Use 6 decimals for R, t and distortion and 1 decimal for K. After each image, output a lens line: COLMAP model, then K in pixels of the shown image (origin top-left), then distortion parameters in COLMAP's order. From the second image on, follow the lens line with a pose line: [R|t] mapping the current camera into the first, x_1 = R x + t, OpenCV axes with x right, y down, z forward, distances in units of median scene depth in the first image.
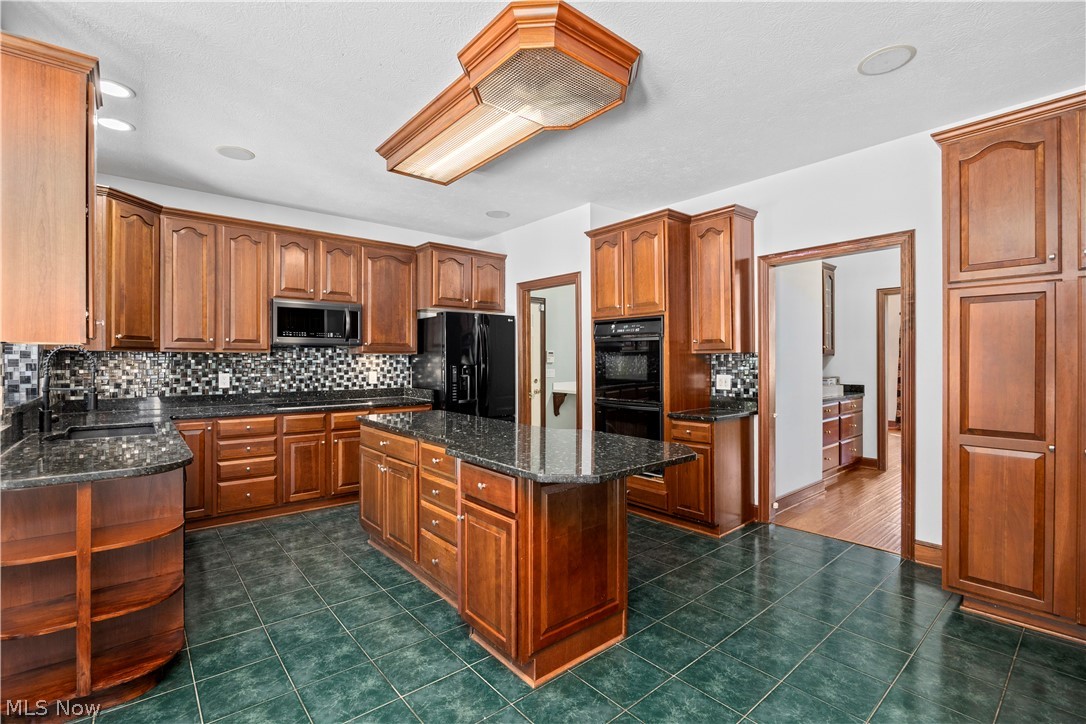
lens RADIAL K [[478.7, 0, 542.7], [0, 478.7, 361.6], [0, 0, 1]] dist [-0.022363, -0.000436]
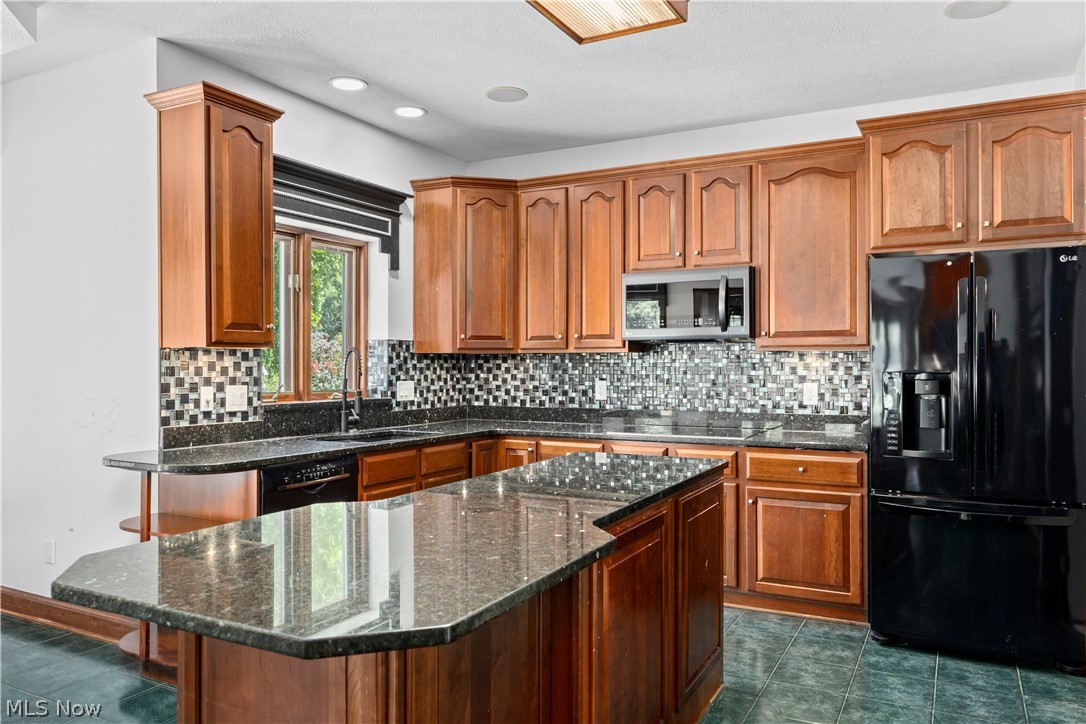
lens RADIAL K [[783.9, 0, 543.5], [0, 783.9, 360.6], [0, 0, 1]] dist [0.003372, -0.000348]
pose [[0.378630, -0.005694, -0.925531, 0.455190], [-0.000038, 0.999981, -0.006167, 0.000691], [0.925548, 0.002370, 0.378623, 0.463209]]
